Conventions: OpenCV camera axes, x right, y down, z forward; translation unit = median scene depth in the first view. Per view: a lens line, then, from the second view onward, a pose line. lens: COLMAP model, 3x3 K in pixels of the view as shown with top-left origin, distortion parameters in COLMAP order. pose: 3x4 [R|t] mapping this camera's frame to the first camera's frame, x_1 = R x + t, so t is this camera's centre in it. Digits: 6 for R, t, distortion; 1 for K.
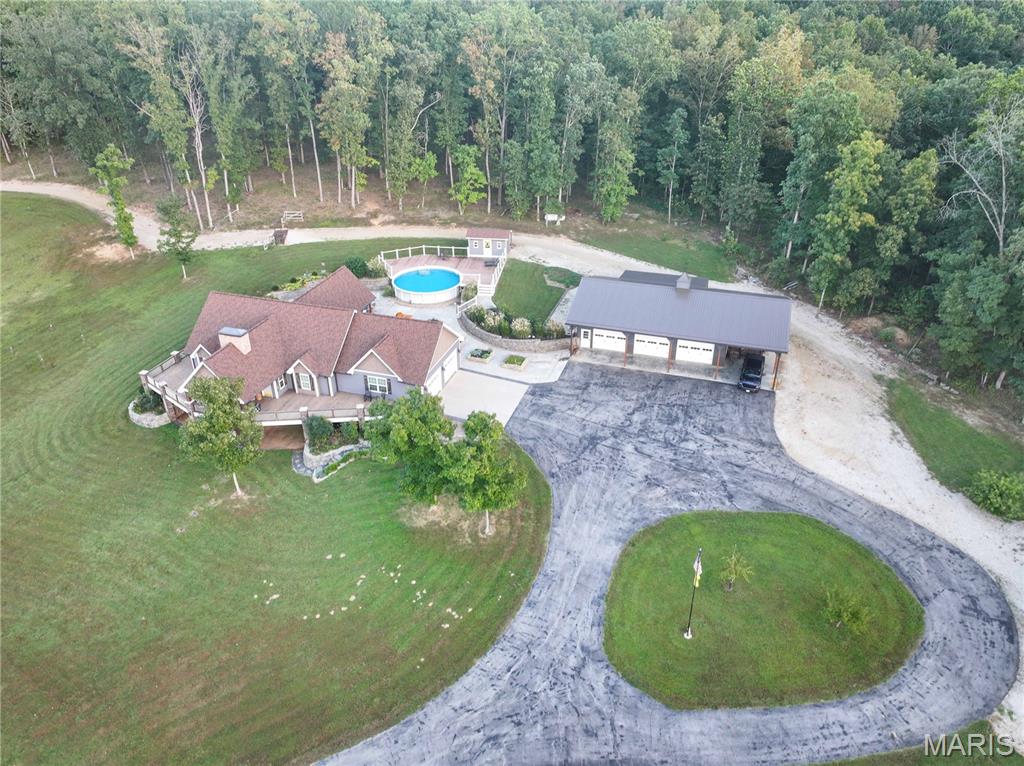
lens RADIAL K [[719.6, 0, 517.5], [0, 719.6, 381.1], [0, 0, 1]] dist [0.005010, 0.001977]
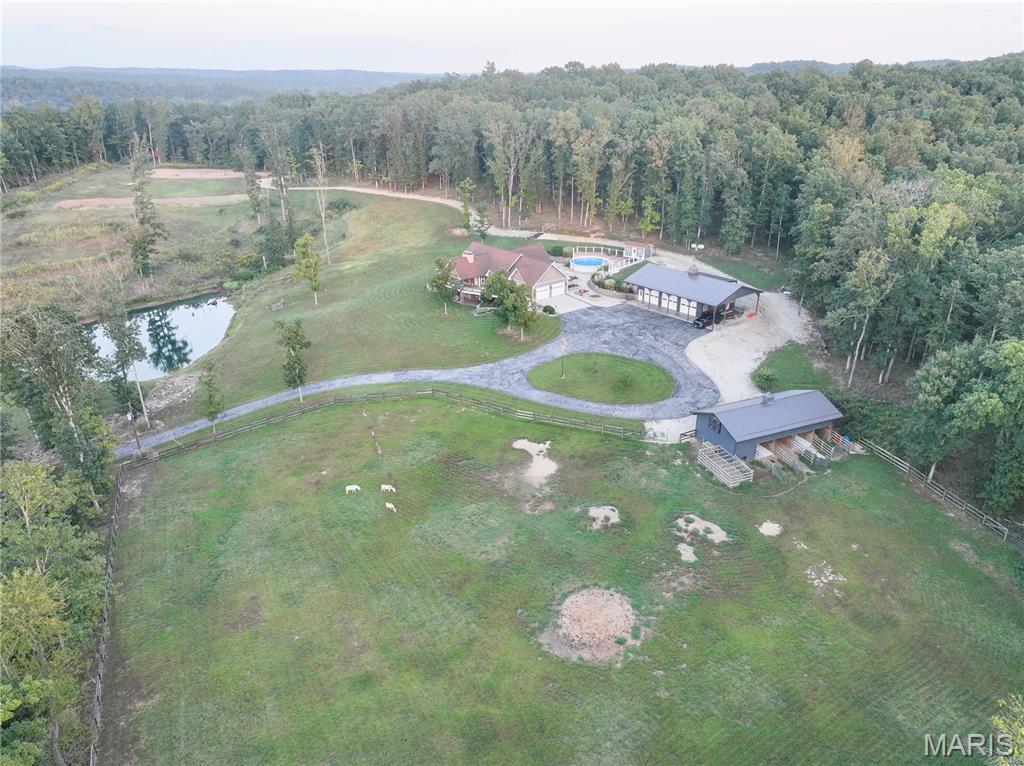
lens RADIAL K [[719.6, 0, 517.5], [0, 719.6, 381.1], [0, 0, 1]] dist [0.005010, 0.001977]
pose [[0.836990, 0.213573, -0.503820, 0.669435], [-0.266814, 0.963113, -0.034984, 0.248862], [0.477764, 0.163707, 0.863100, -0.570528]]
